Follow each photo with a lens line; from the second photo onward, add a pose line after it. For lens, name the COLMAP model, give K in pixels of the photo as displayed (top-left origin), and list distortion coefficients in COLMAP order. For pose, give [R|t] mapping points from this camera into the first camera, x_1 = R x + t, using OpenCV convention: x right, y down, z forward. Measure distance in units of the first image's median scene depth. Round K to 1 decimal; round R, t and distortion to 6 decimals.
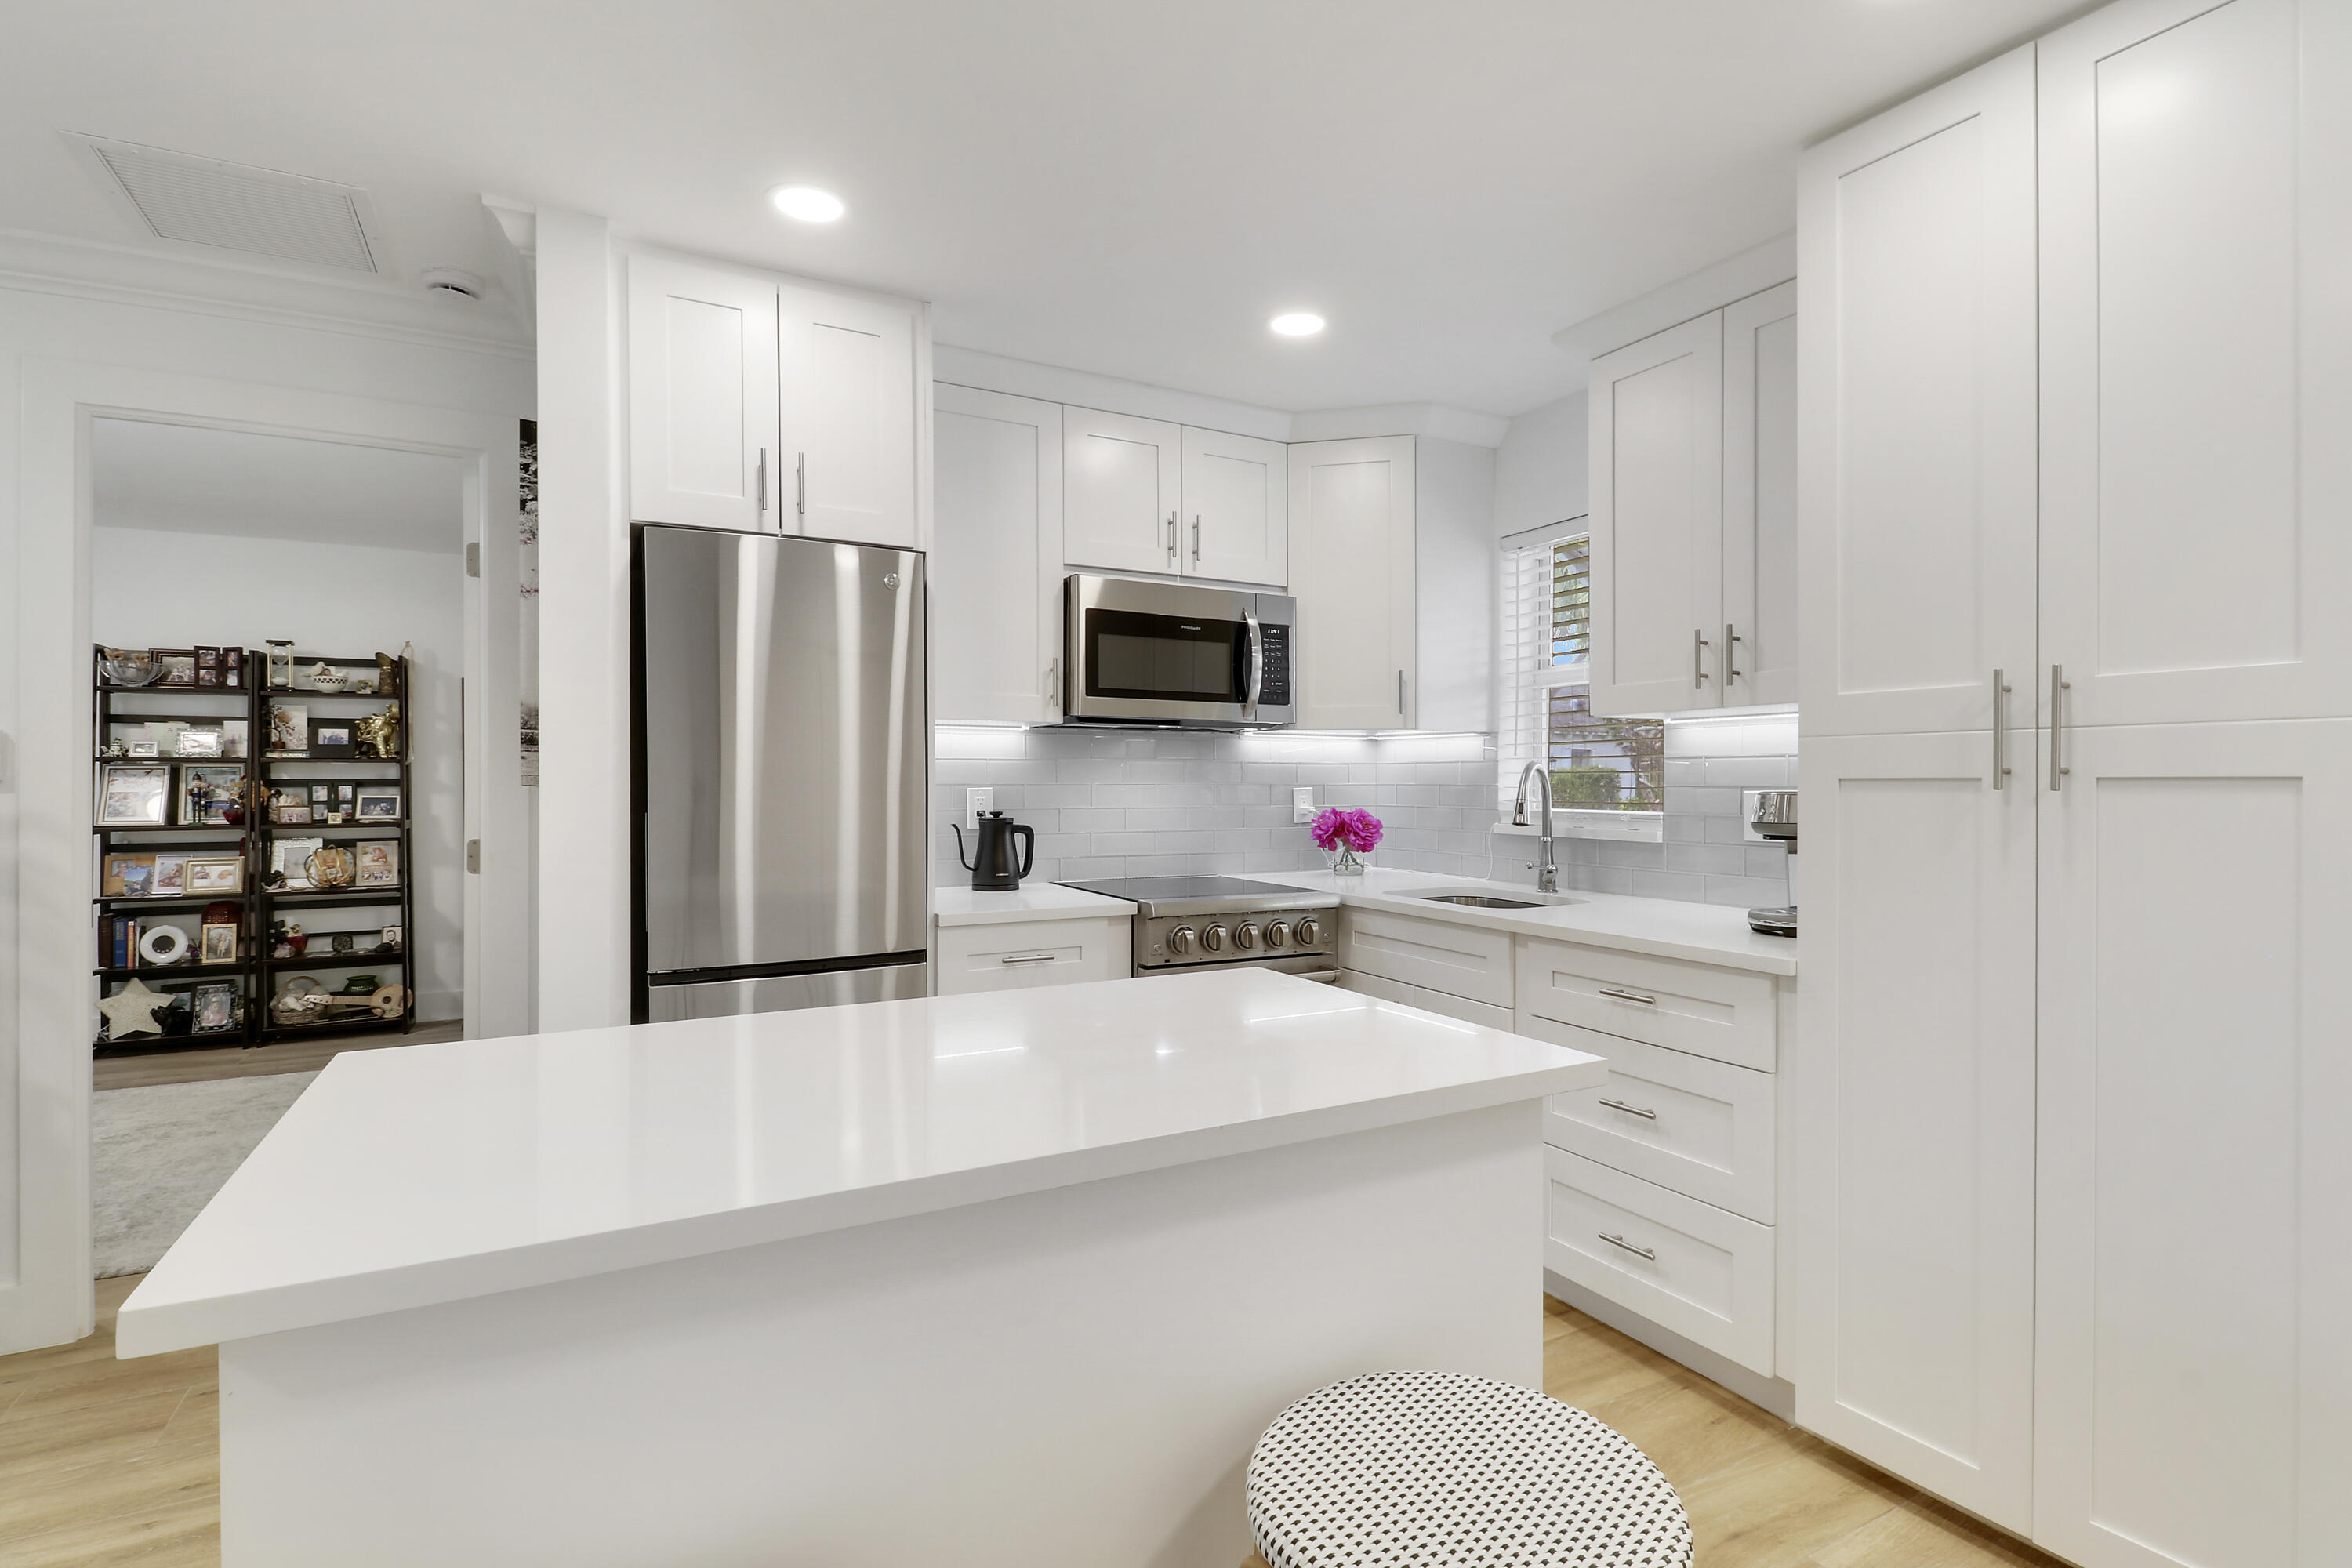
lens RADIAL K [[1105.0, 0, 1192.5], [0, 1105.0, 786.0], [0, 0, 1]] dist [-0.002438, -0.010129]
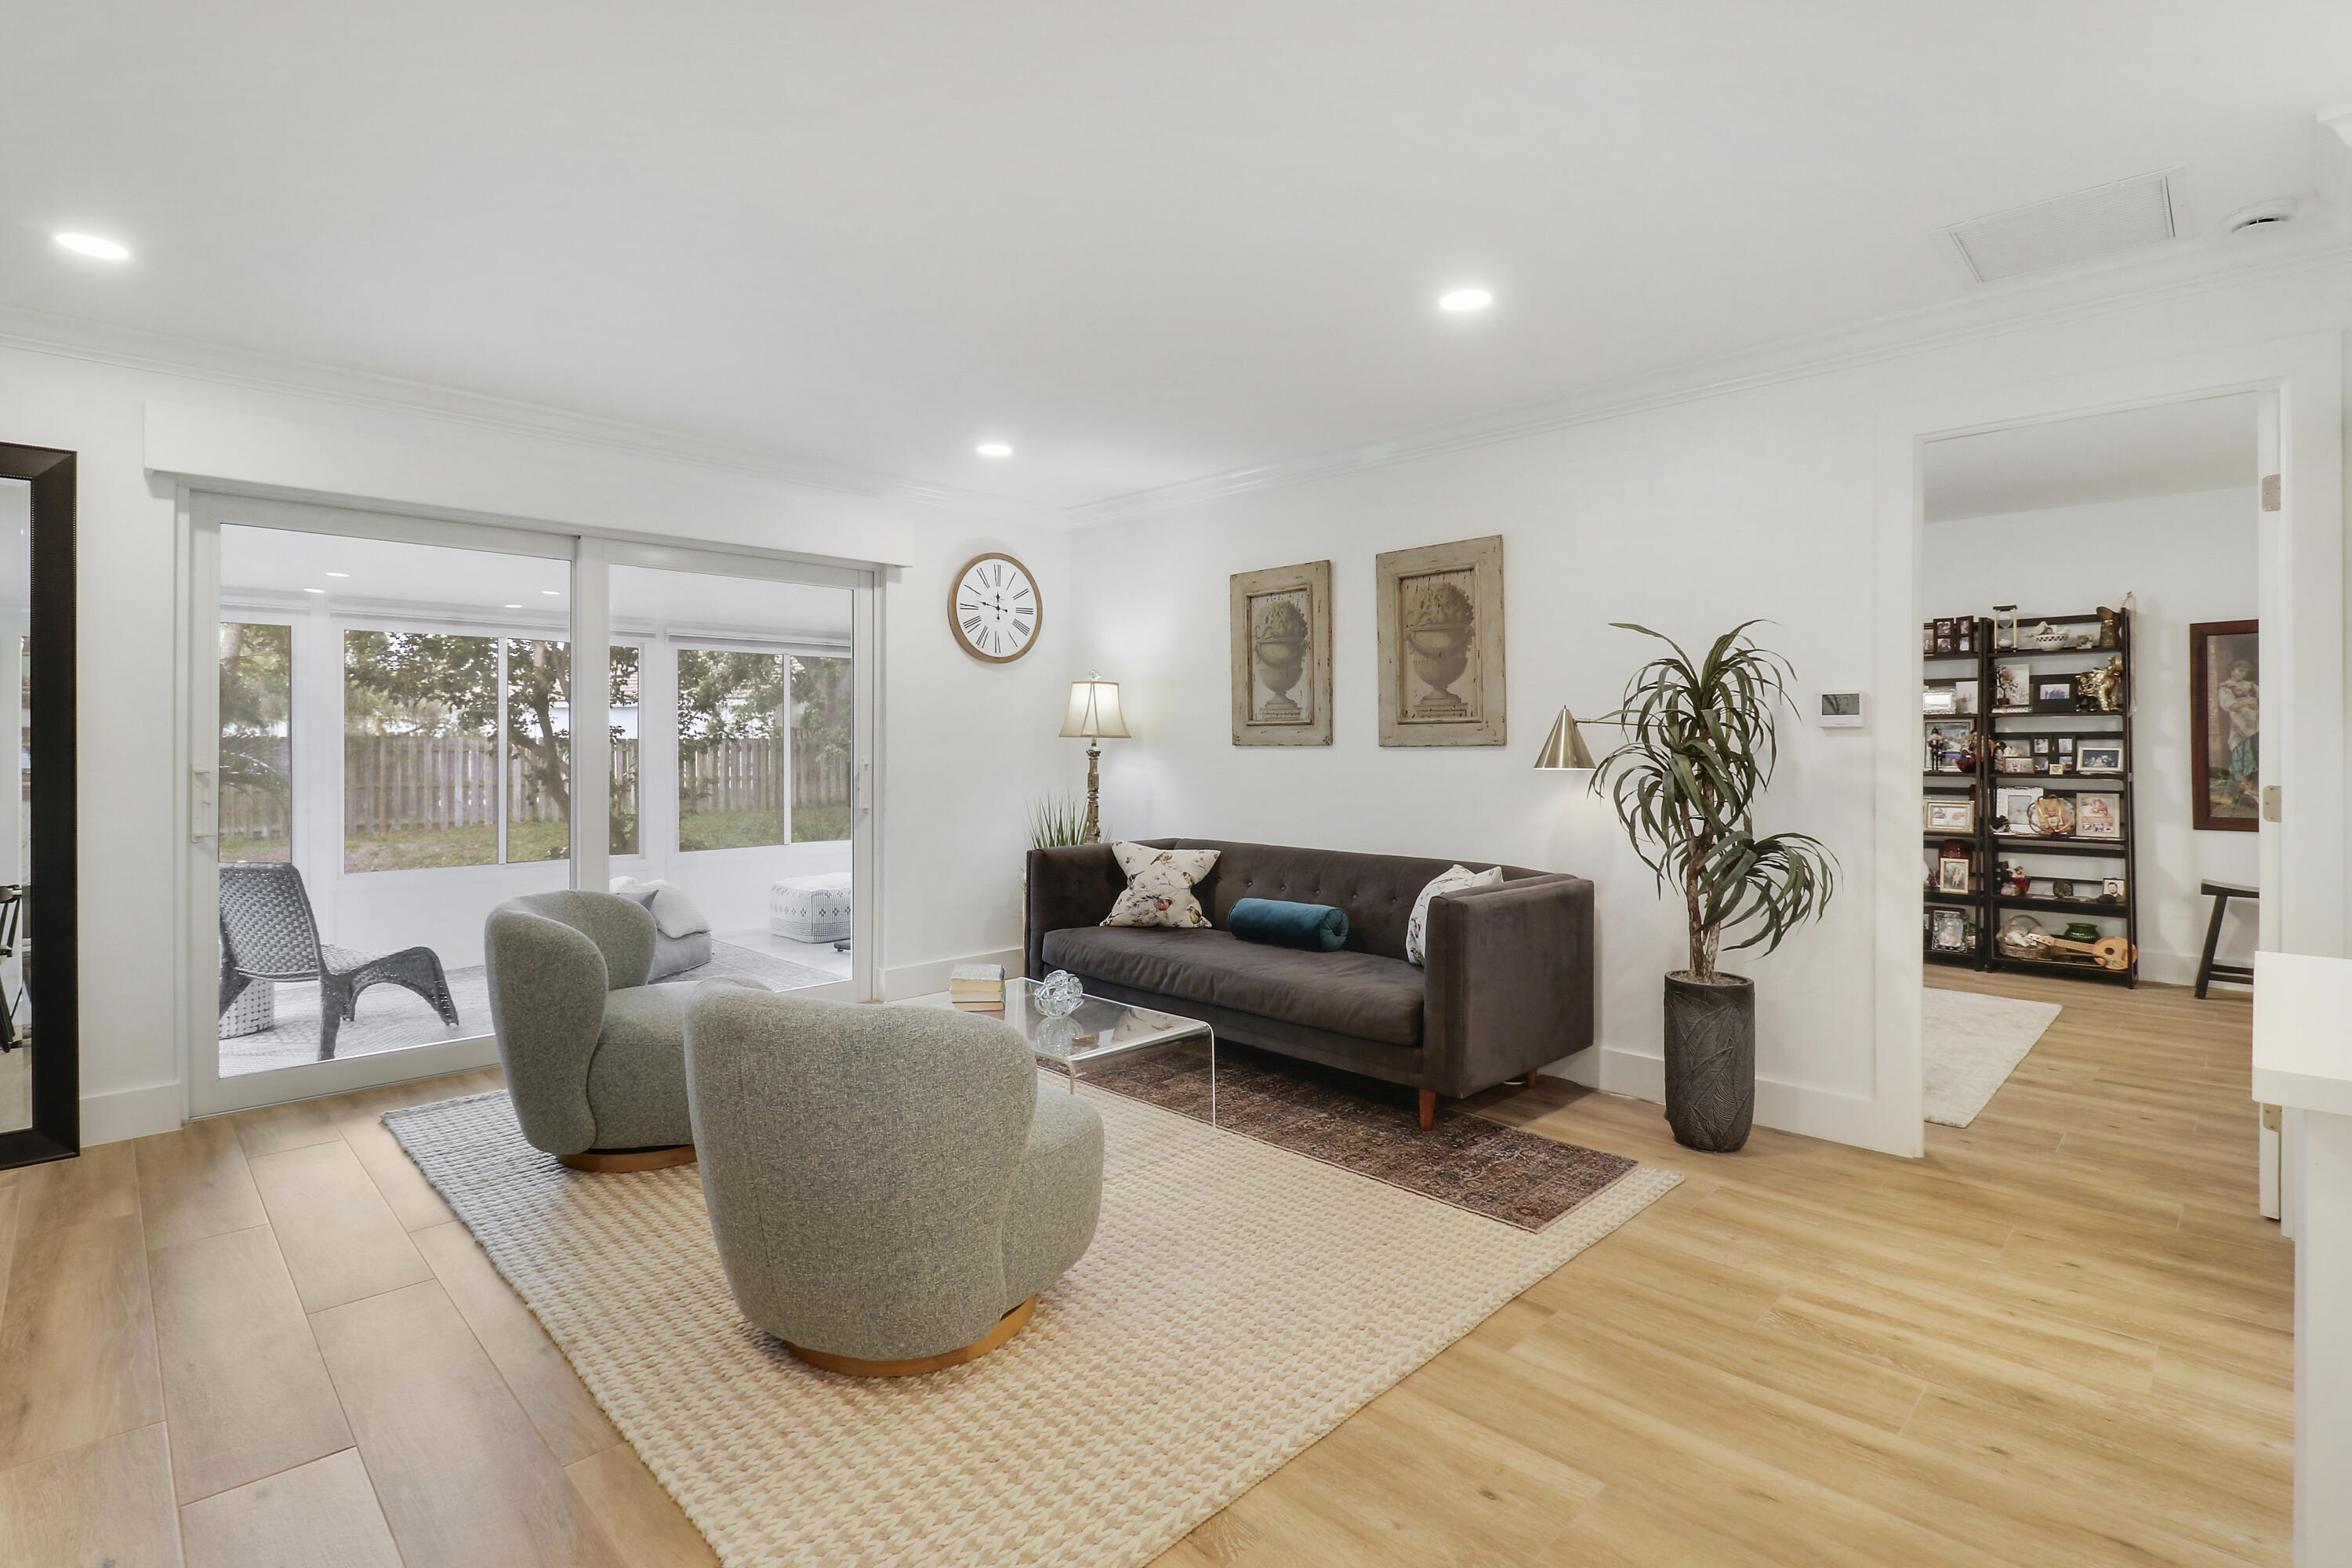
lens RADIAL K [[1105.0, 0, 1171.3], [0, 1105.0, 747.2], [0, 0, 1]] dist [-0.002438, -0.010129]
pose [[0.276473, 0.001179, -0.961021, -0.008211], [-0.003420, 0.999994, 0.000243, 0.016004], [0.961016, 0.003219, 0.276475, -0.154639]]
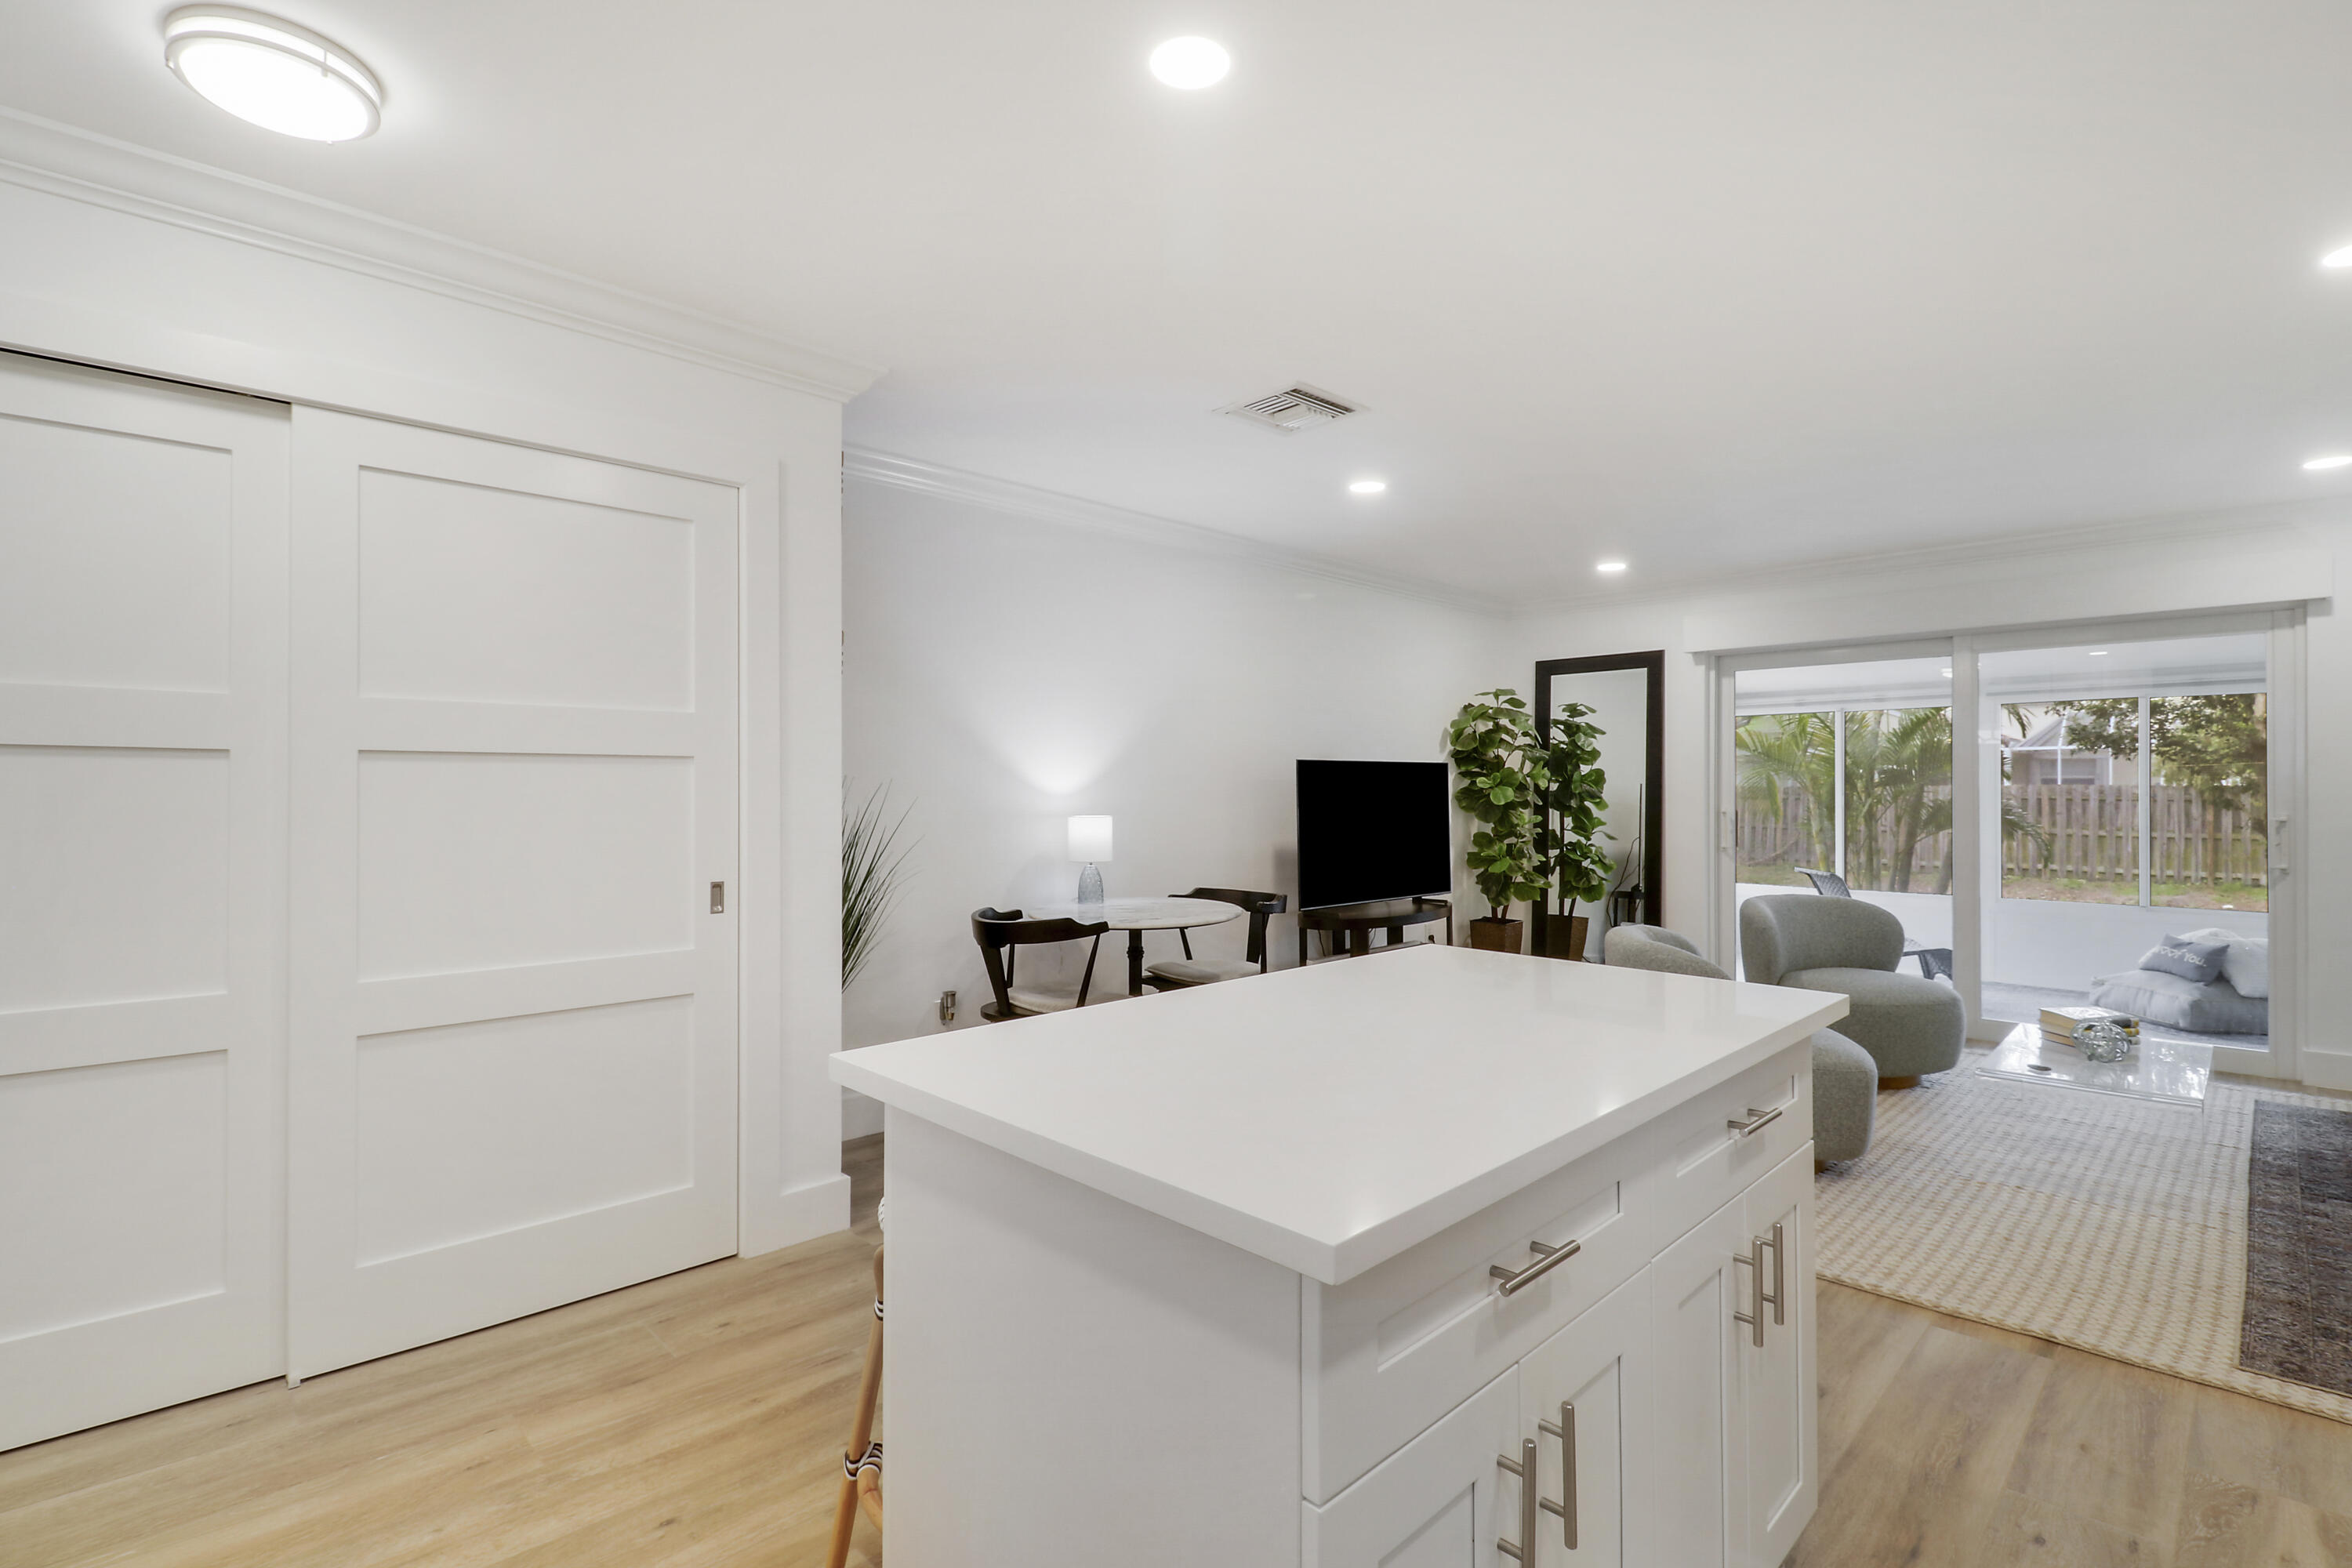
lens RADIAL K [[1105.0, 0, 1190.0], [0, 1105.0, 779.9], [0, 0, 1]] dist [-0.002438, -0.010129]
pose [[-0.961227, -0.004859, -0.275715, 0.127366], [-0.003654, 0.999981, -0.004882, -0.000467], [0.275734, -0.003685, -0.961227, 0.793201]]
